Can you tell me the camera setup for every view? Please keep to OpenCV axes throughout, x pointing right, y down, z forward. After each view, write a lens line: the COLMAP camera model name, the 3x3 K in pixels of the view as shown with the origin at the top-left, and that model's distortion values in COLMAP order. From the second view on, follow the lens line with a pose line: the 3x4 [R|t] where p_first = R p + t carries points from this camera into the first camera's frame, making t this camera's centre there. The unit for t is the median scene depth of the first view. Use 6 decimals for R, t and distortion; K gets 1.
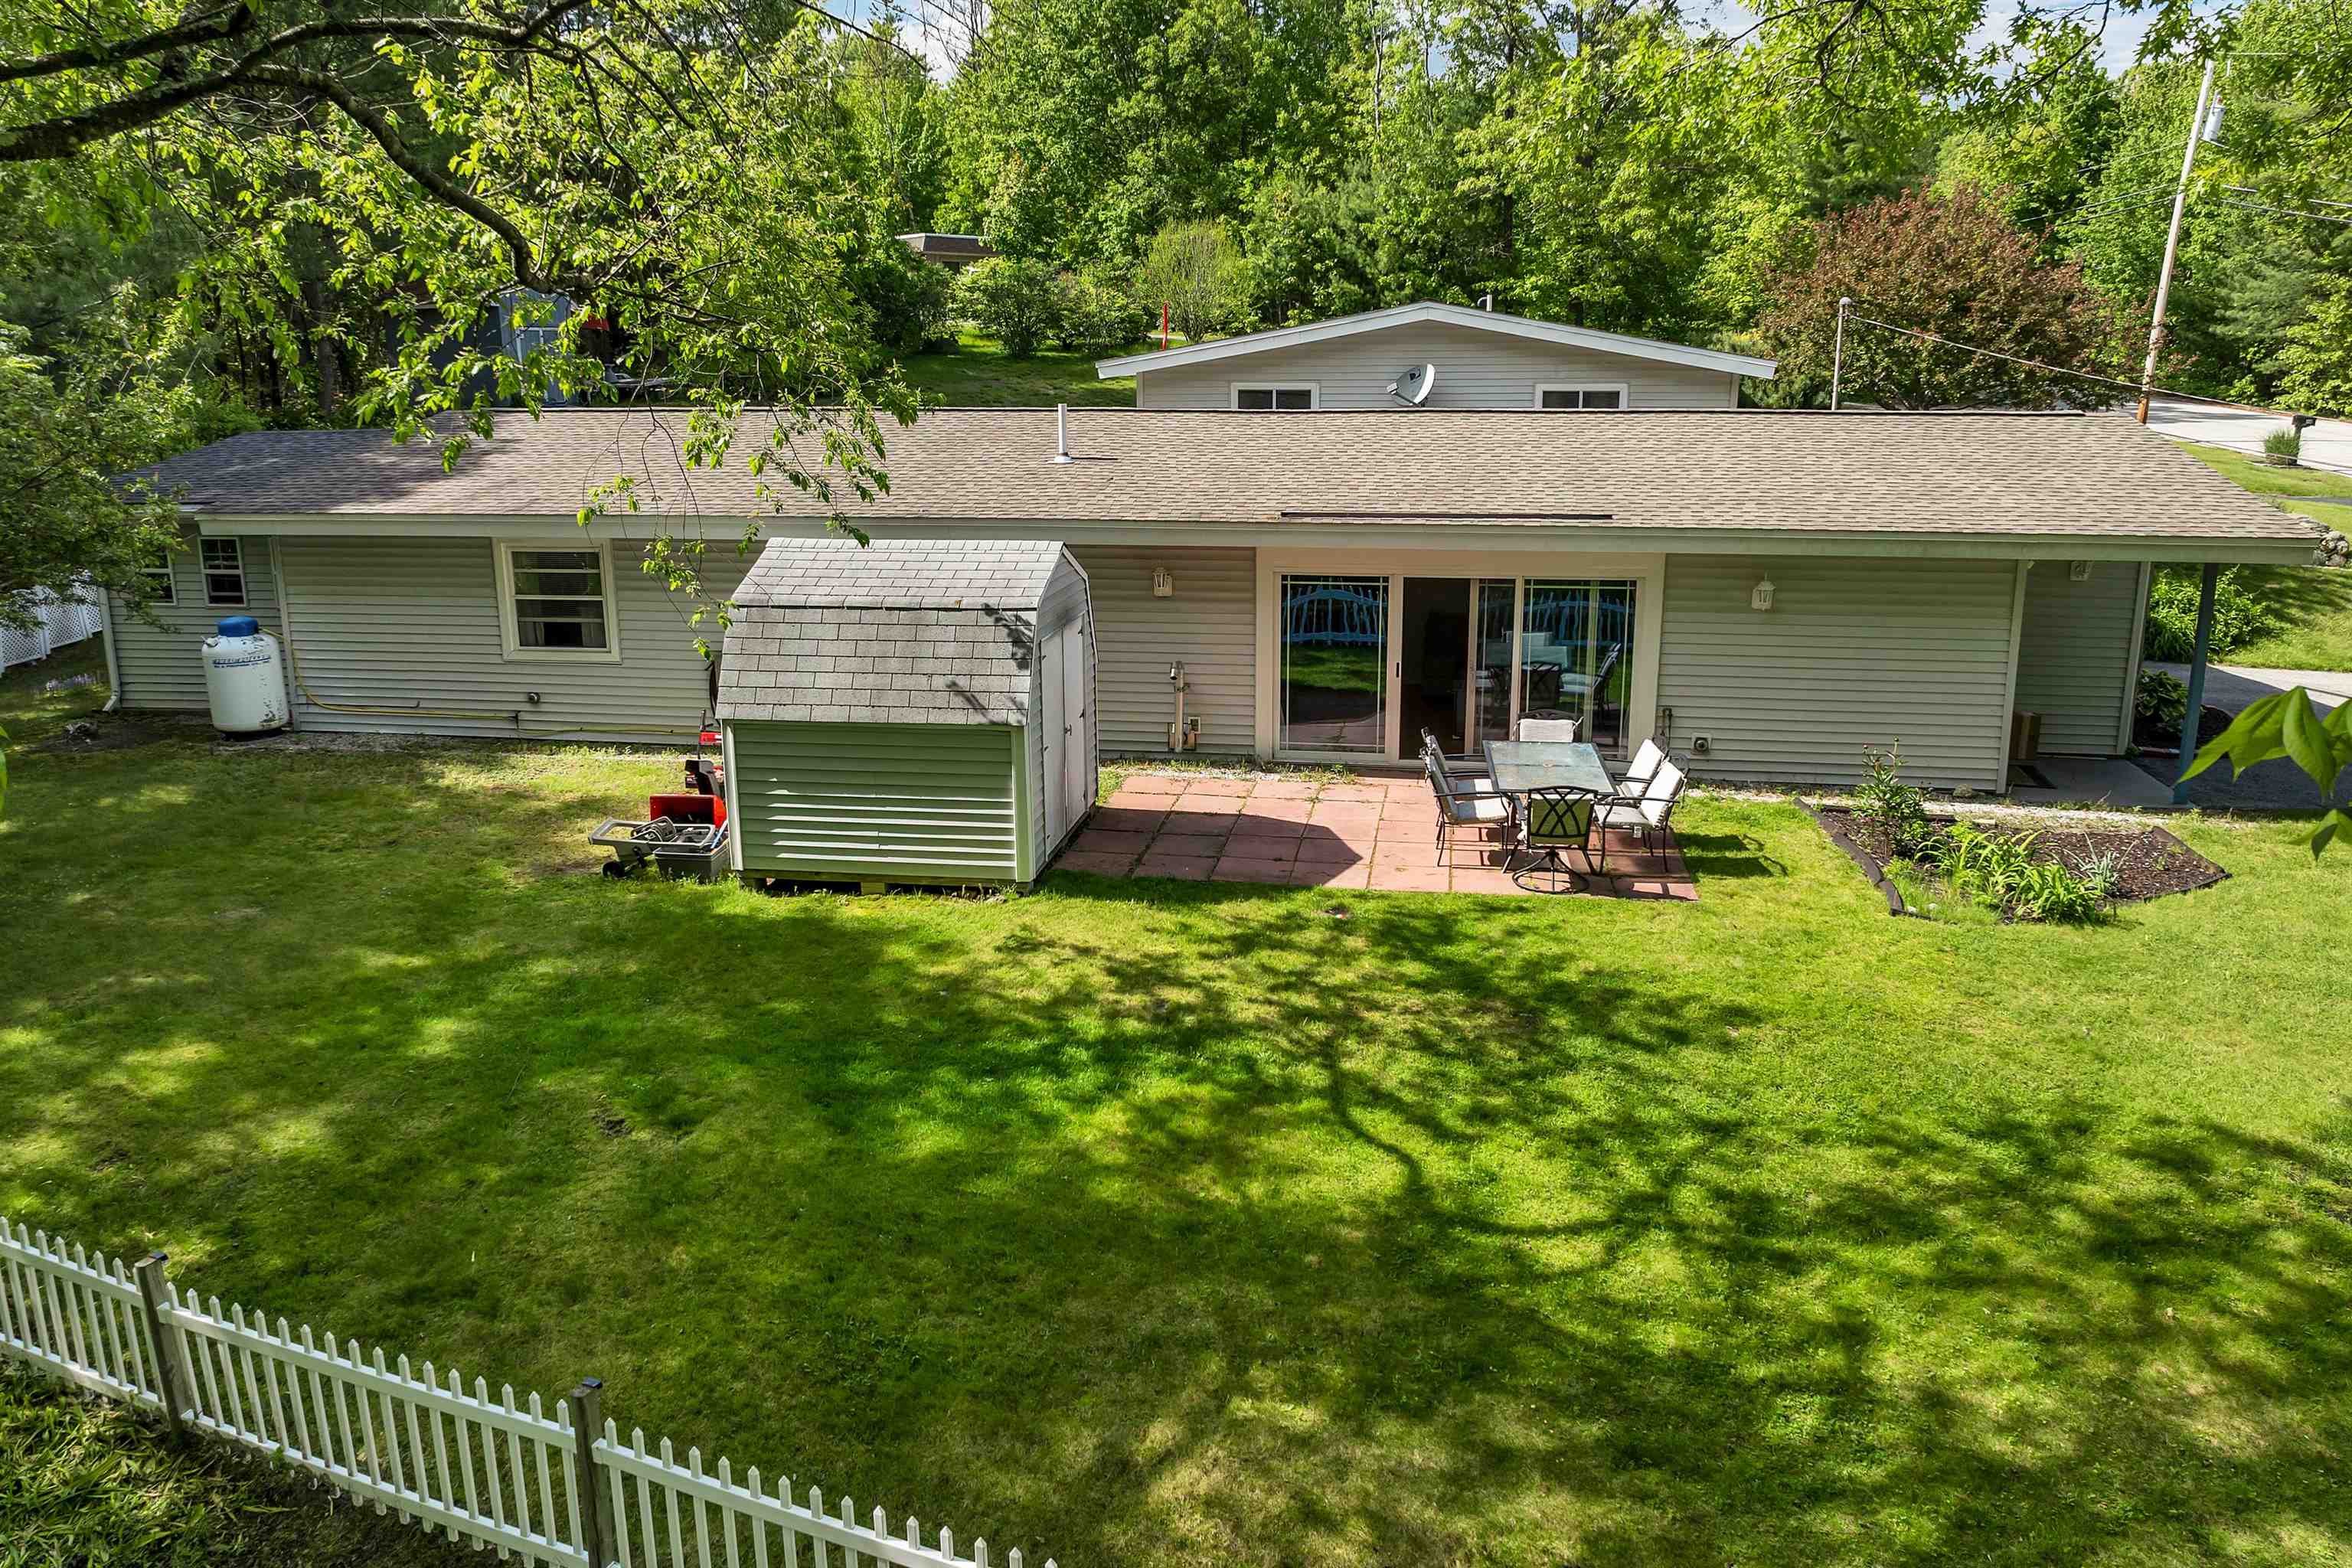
lens RADIAL K [[1658.8, 0, 1176.0], [0, 1658.8, 784.0], [0, 0, 1]] dist [0.002365, 0.001664]
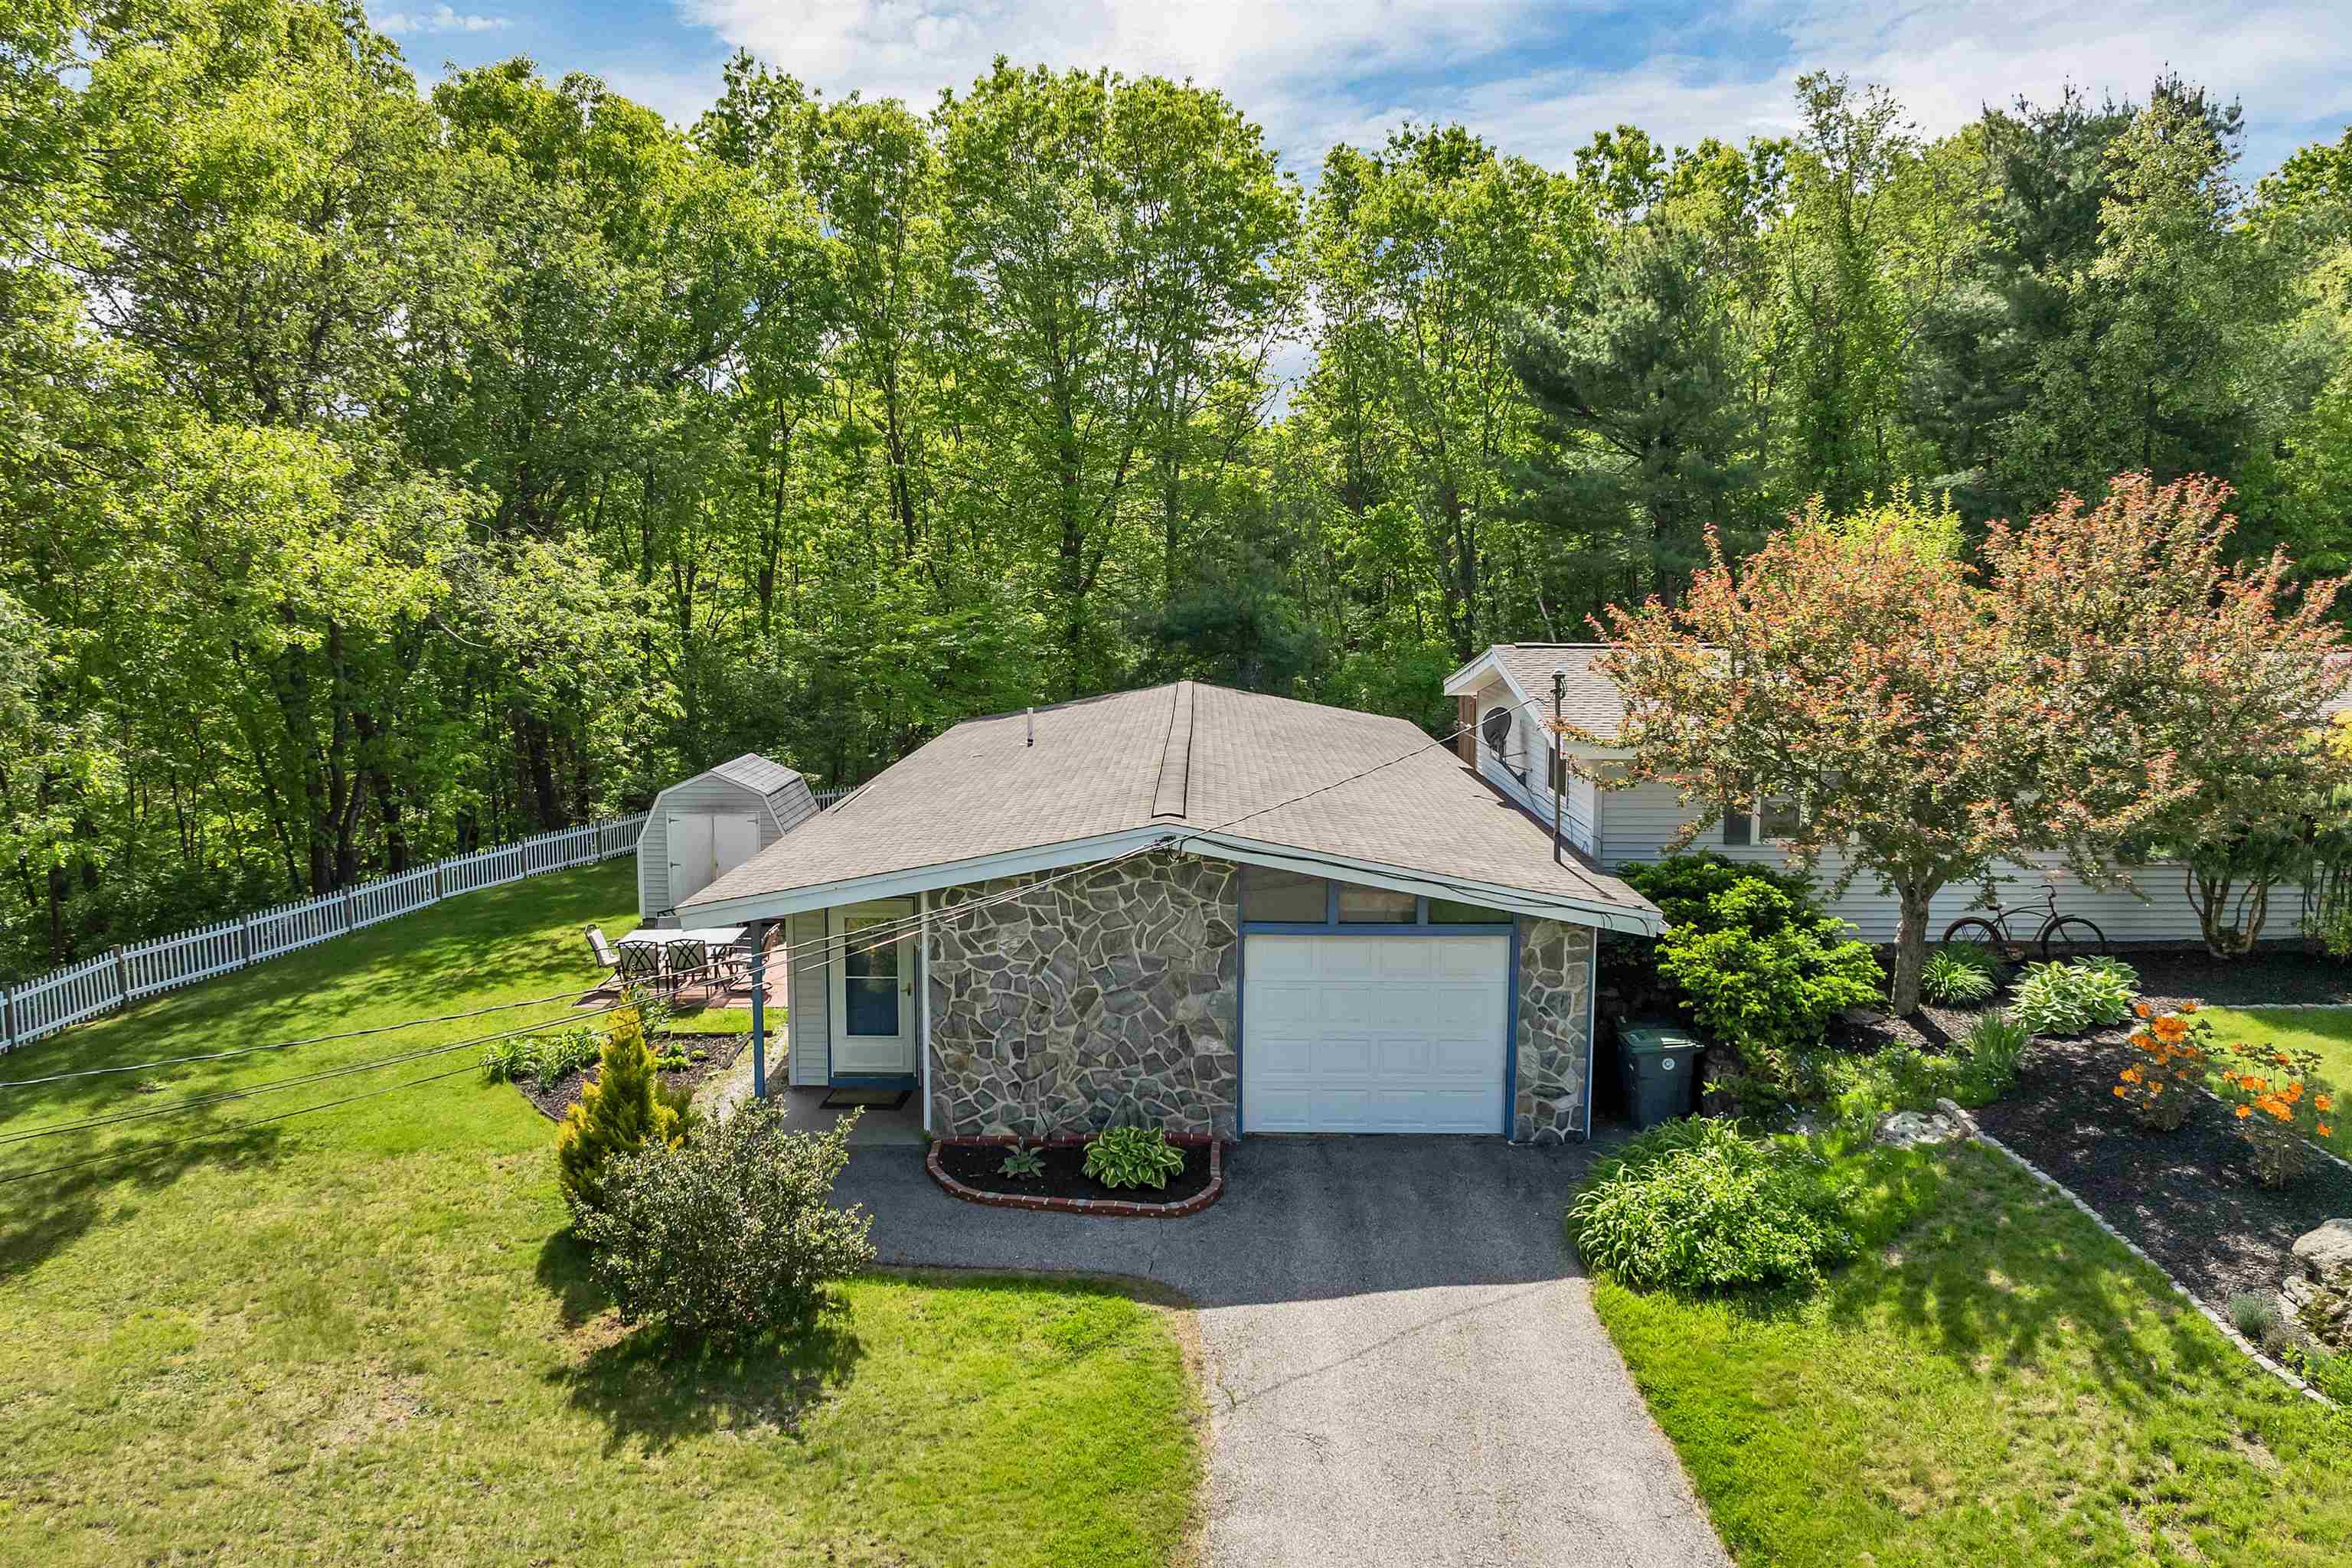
lens RADIAL K [[1675.7, 0, 1188.2], [0, 1675.7, 764.7], [0, 0, 1]] dist [-0.034969, 0.001503]
pose [[0.157647, 0.127086, -0.979284, 2.302303], [-0.252688, 0.963859, 0.084406, -0.535103], [0.954618, 0.234147, 0.184062, 1.342383]]
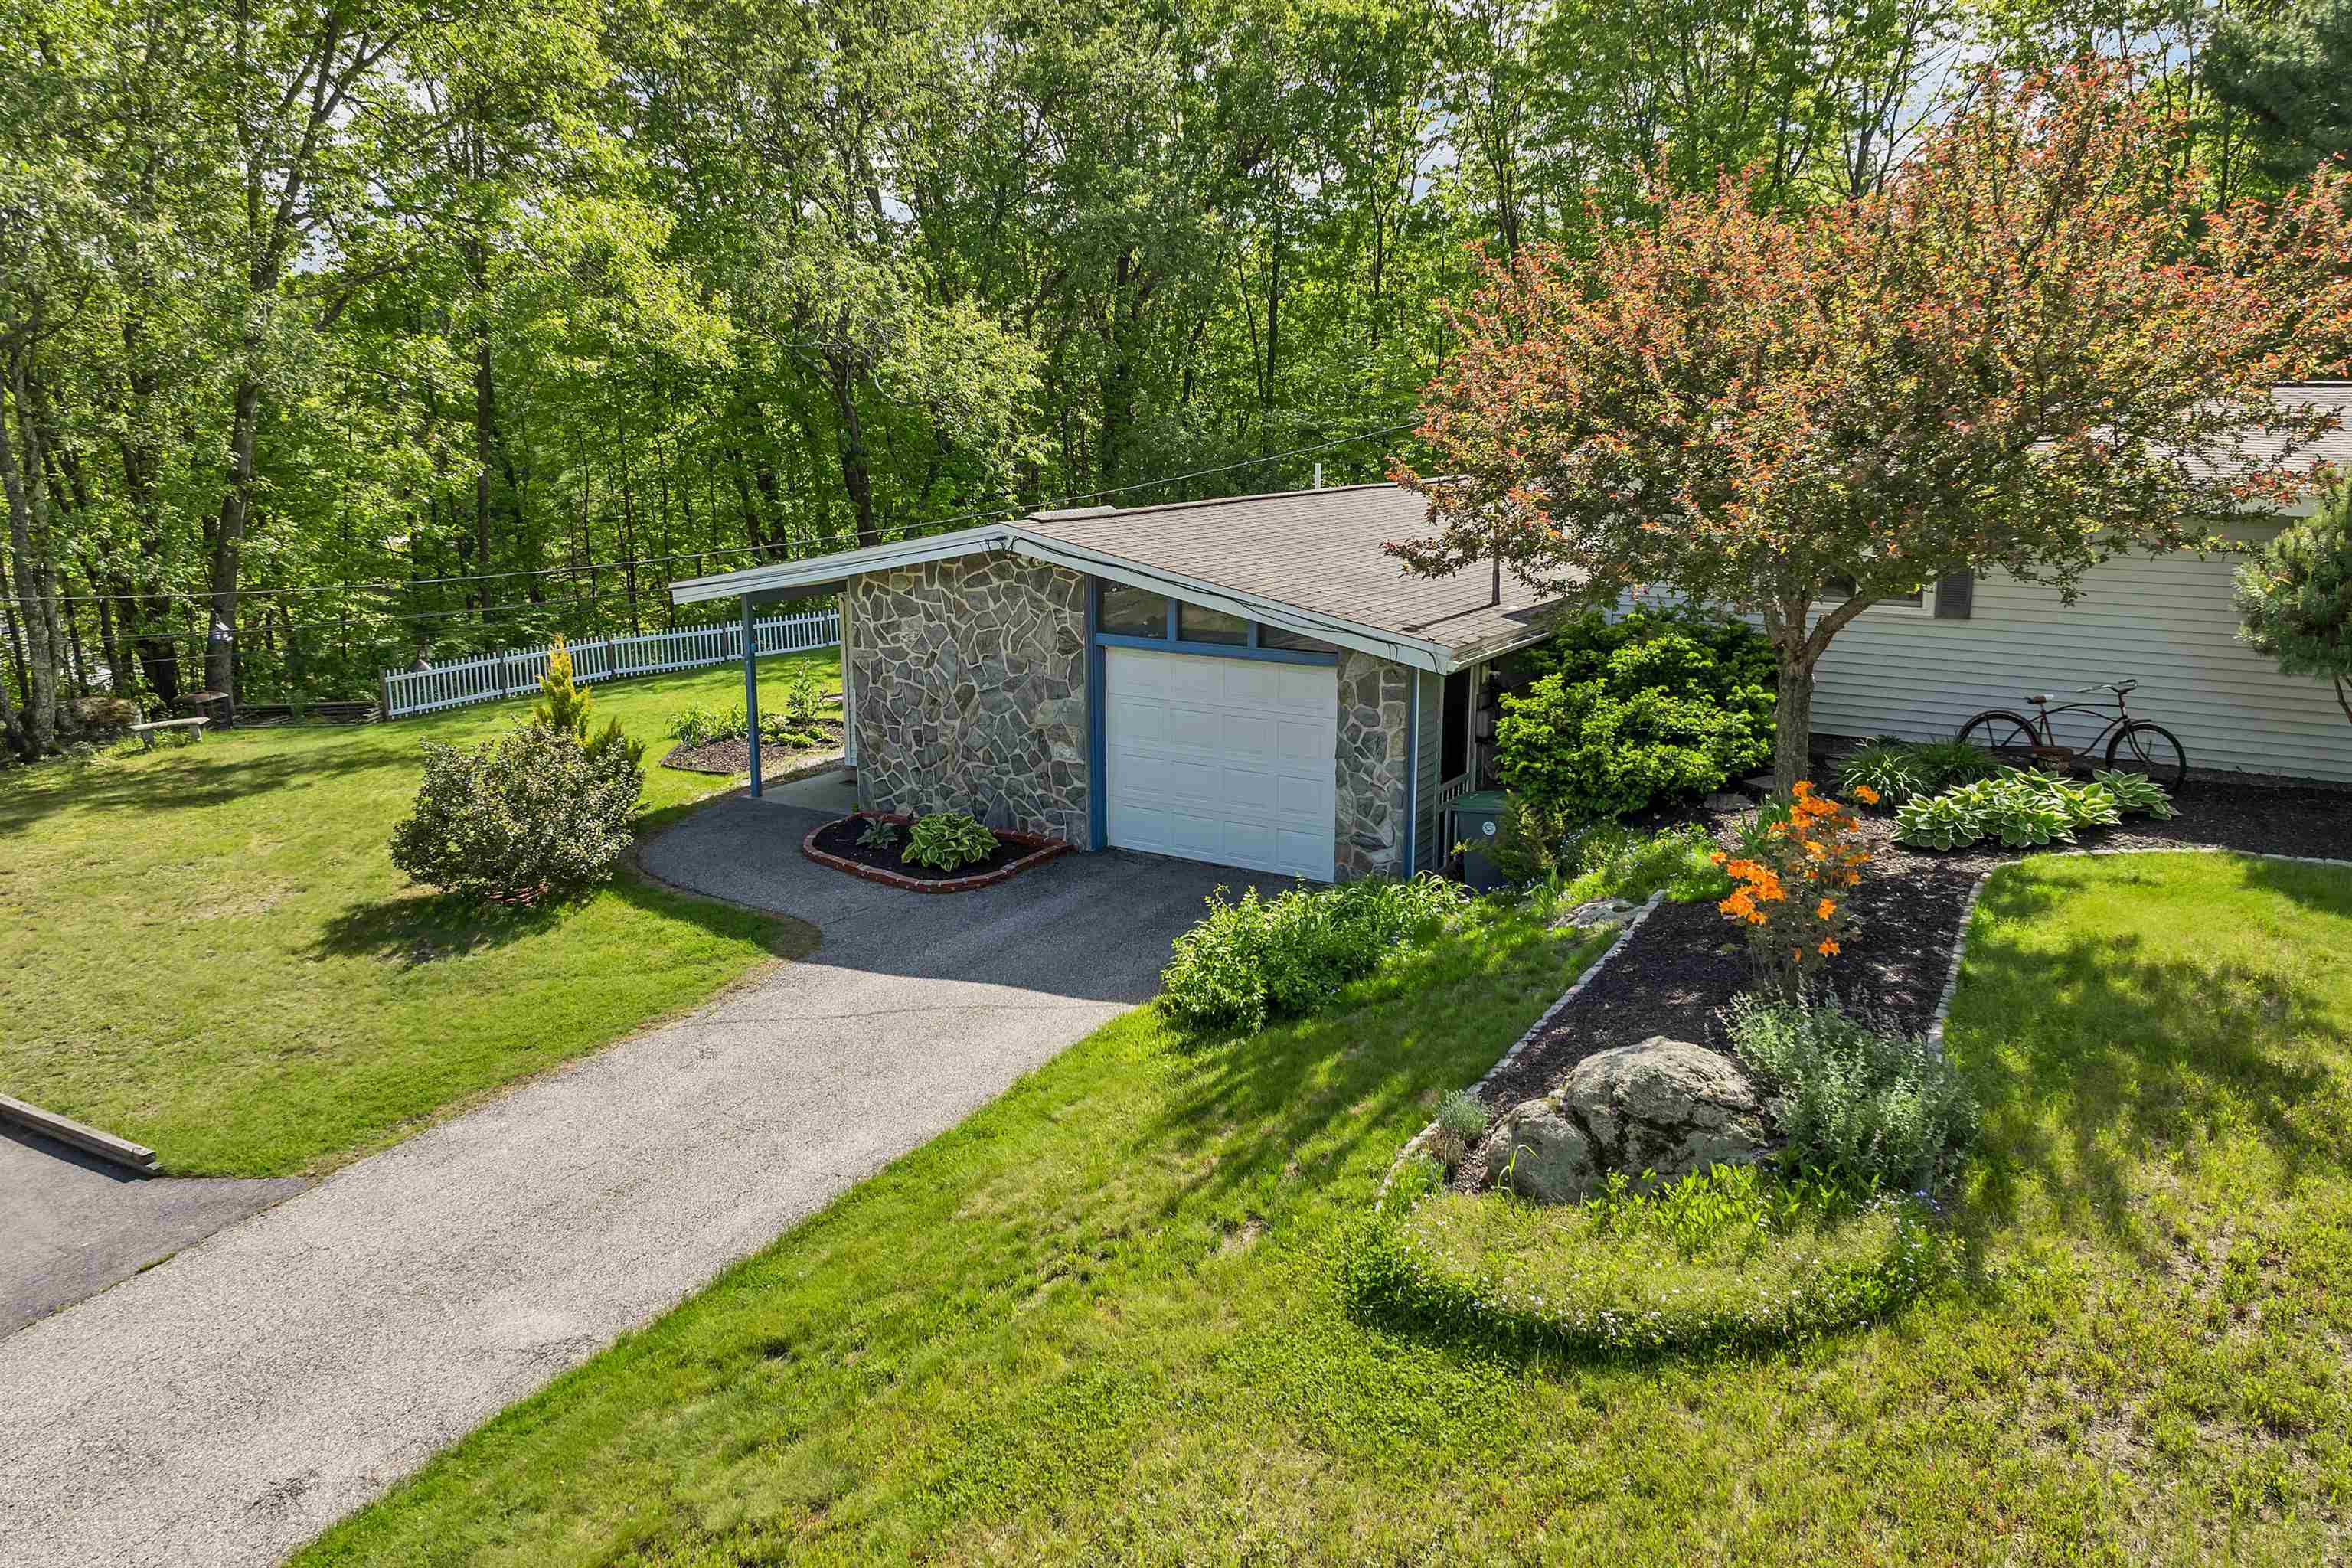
lens RADIAL K [[1675.7, 0, 1188.2], [0, 1675.7, 764.7], [0, 0, 1]] dist [-0.034969, 0.001503]
pose [[-0.373719, 0.212385, -0.902899, 2.199964], [-0.228067, 0.922506, 0.311397, -0.656339], [0.899066, 0.322296, -0.296320, 2.235074]]
